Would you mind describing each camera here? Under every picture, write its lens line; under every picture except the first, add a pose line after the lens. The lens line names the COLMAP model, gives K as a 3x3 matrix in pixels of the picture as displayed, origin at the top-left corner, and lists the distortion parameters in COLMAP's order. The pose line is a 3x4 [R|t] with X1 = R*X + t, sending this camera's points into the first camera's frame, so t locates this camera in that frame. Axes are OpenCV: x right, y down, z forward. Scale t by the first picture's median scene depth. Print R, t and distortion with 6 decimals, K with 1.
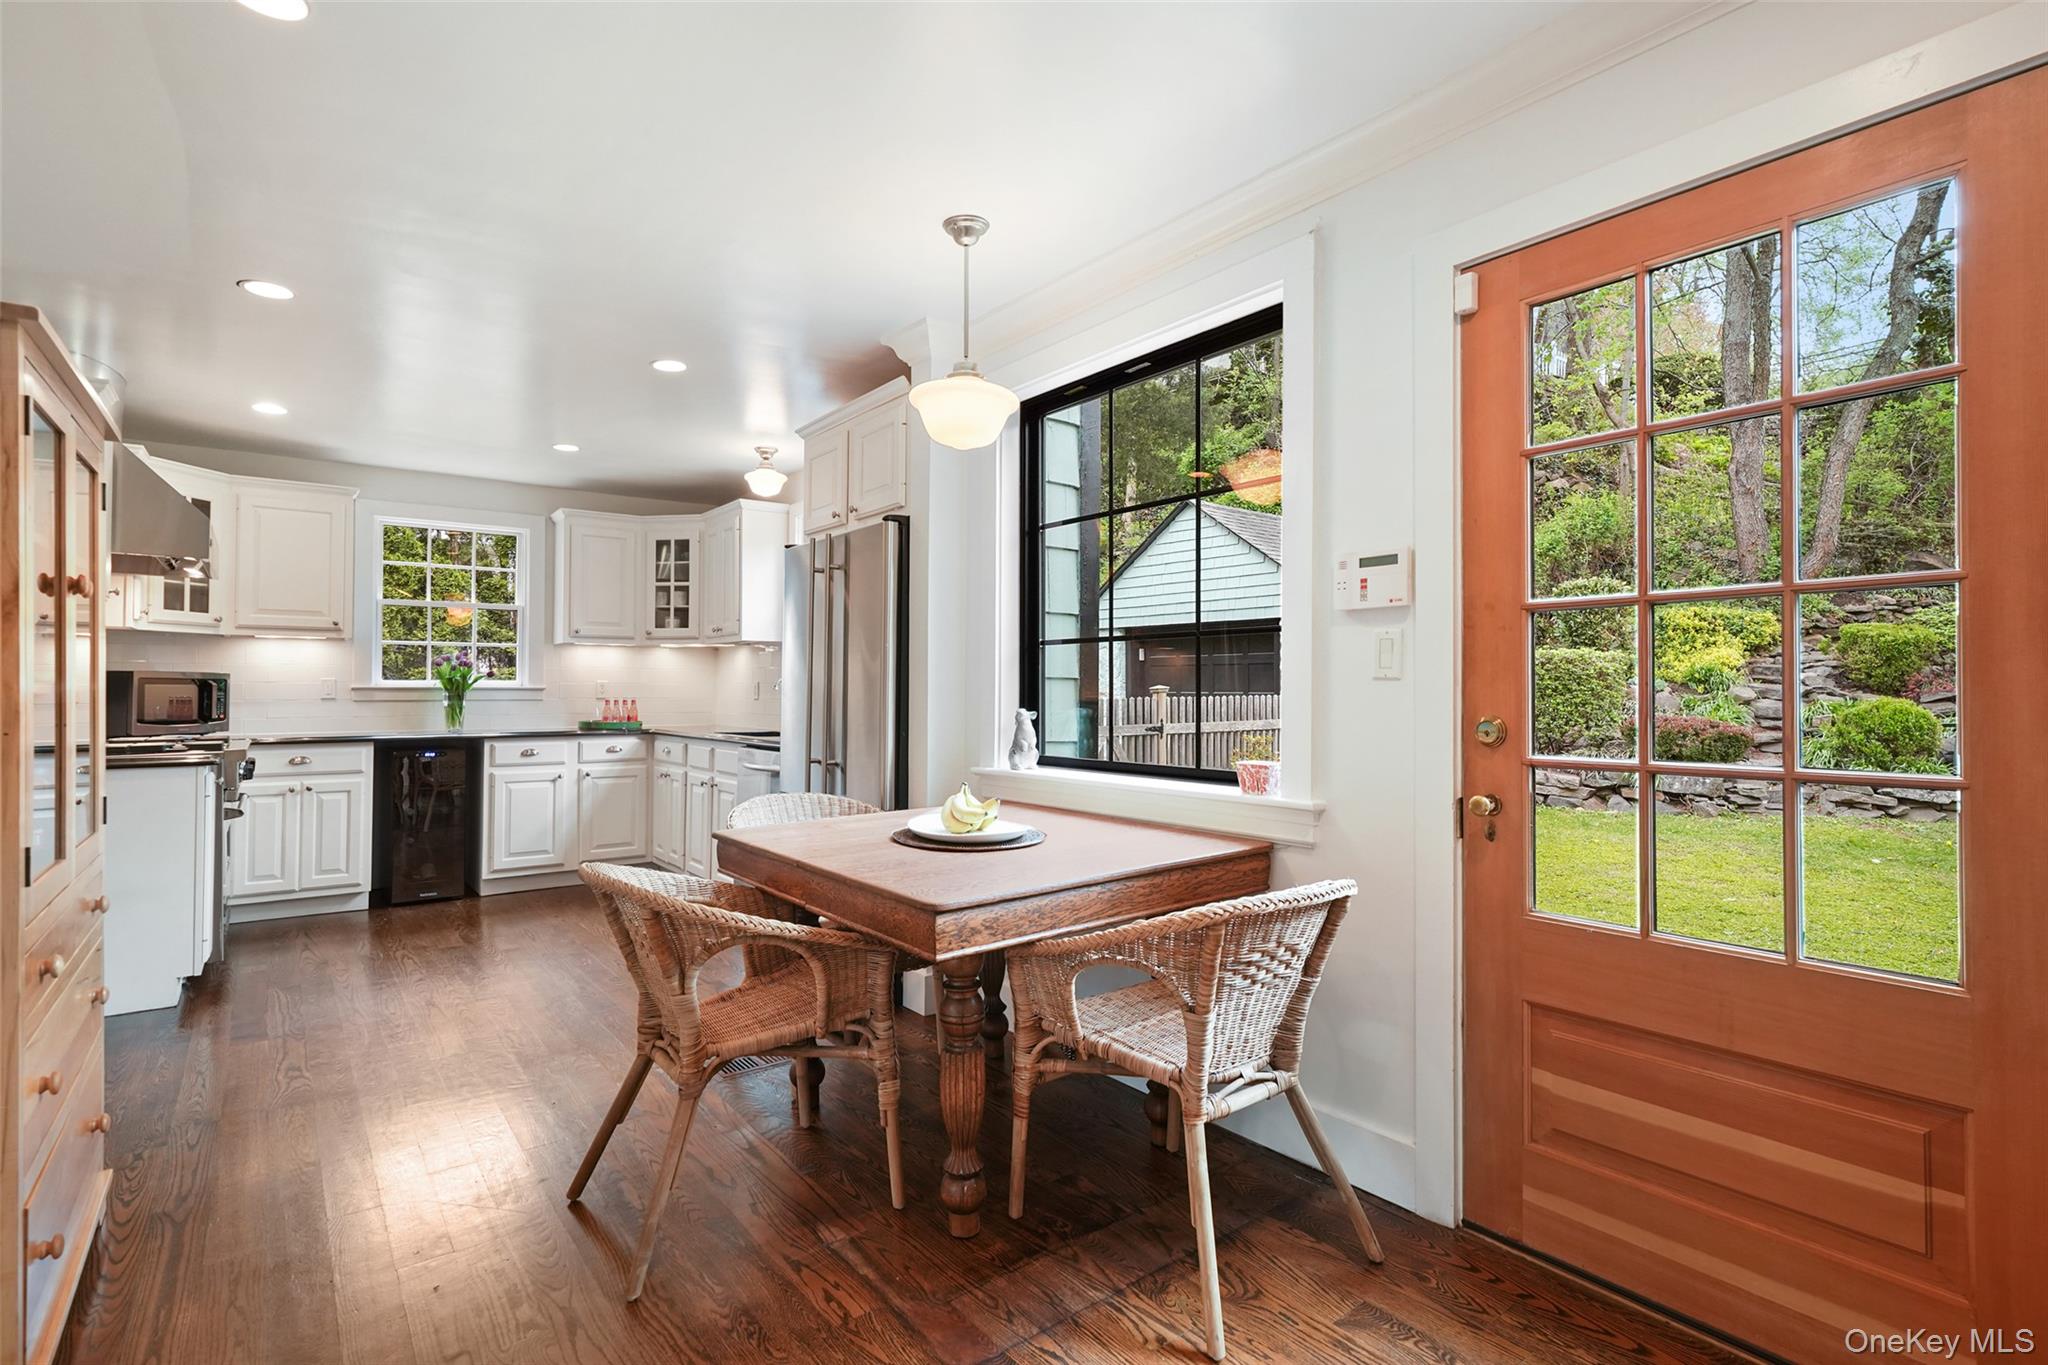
lens RADIAL K [[962.1, 0, 1003.0], [0, 962.1, 669.6], [0, 0, 1]] dist [-0.004868, 0.000594]
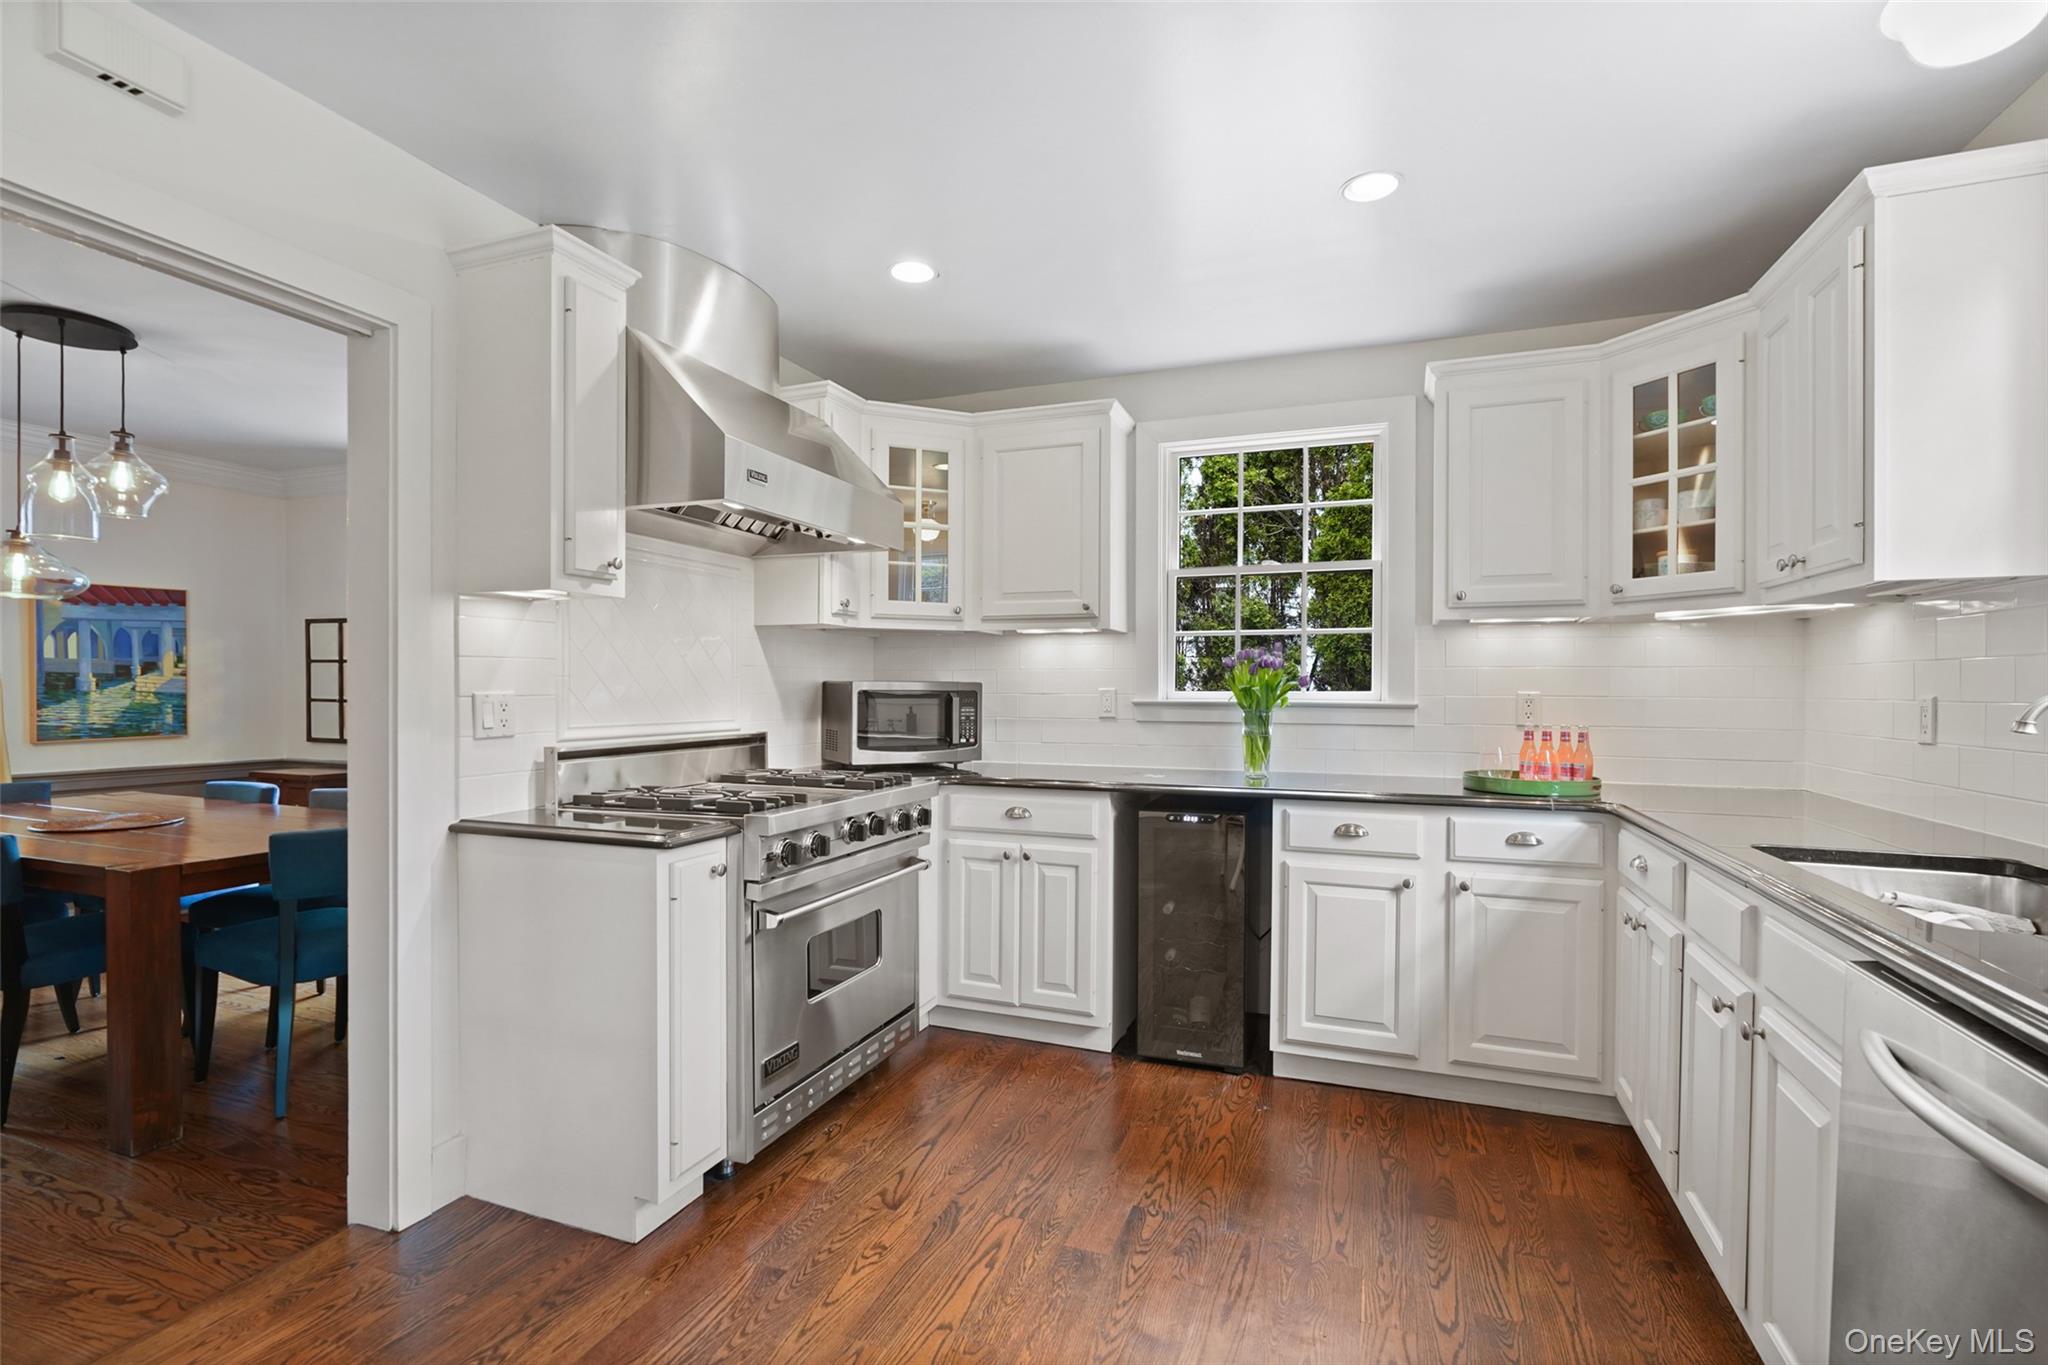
lens RADIAL K [[948.2, 0, 1015.7], [0, 948.2, 691.8], [0, 0, 1]] dist [-0.012555, 0.005736]
pose [[0.529850, 0.004591, -0.848079, -0.147442], [0.013527, 0.999812, 0.013863, 0.000824], [0.847983, -0.018817, 0.529689, 0.556304]]
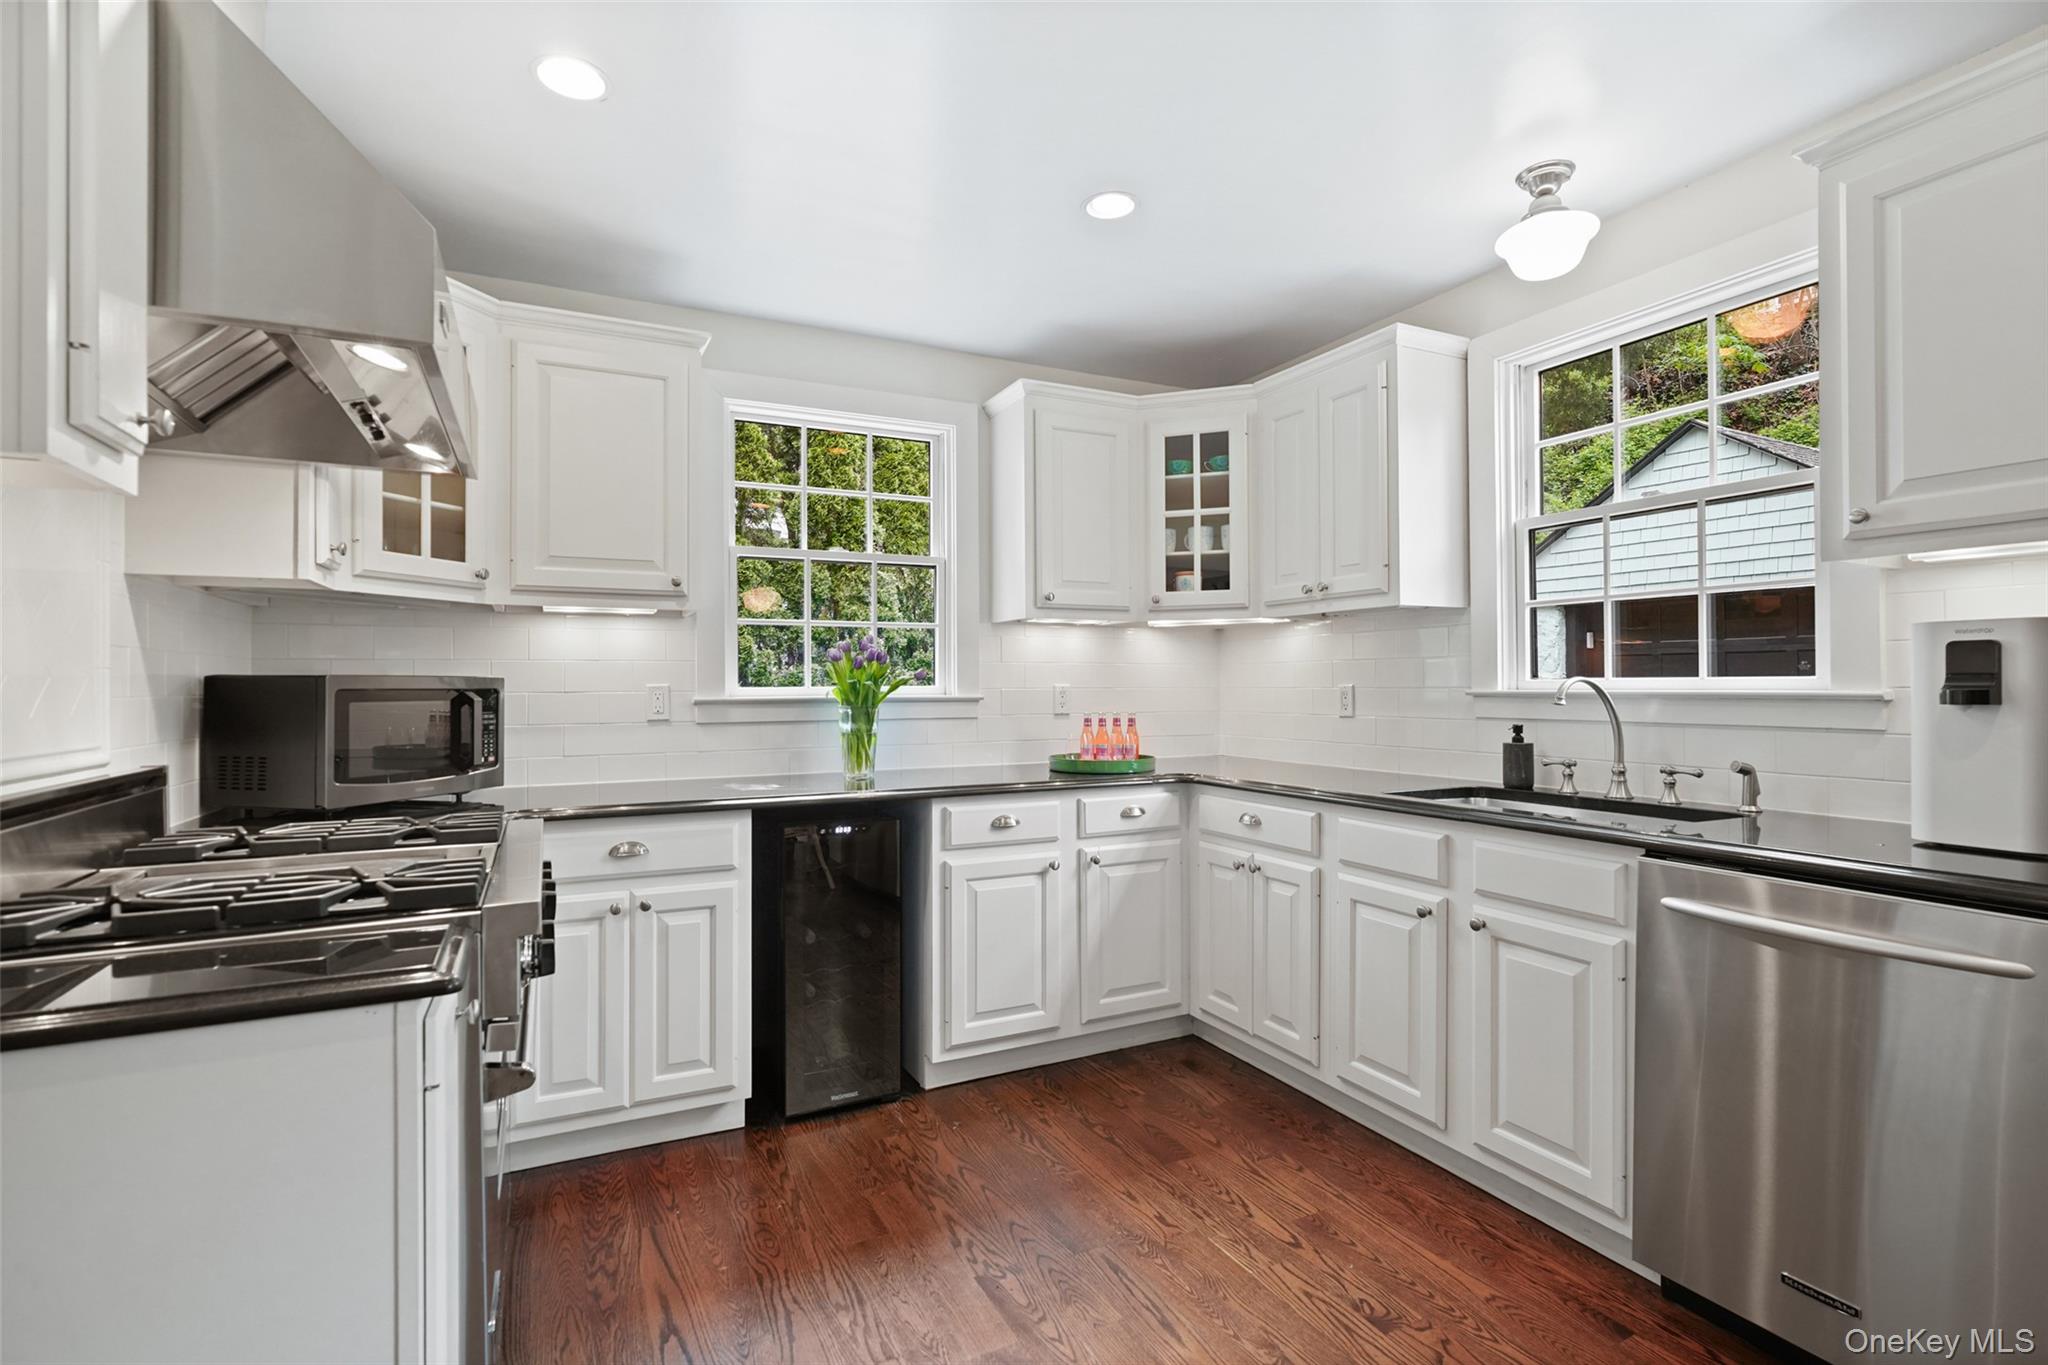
lens RADIAL K [[948.2, 0, 1018.5], [0, 948.2, 675.7], [0, 0, 1]] dist [-0.012555, 0.005736]
pose [[0.982359, -0.007228, -0.186867, -0.374687], [0.009216, 0.999910, 0.009771, 0.000203], [0.186780, -0.011321, 0.982337, 0.472112]]
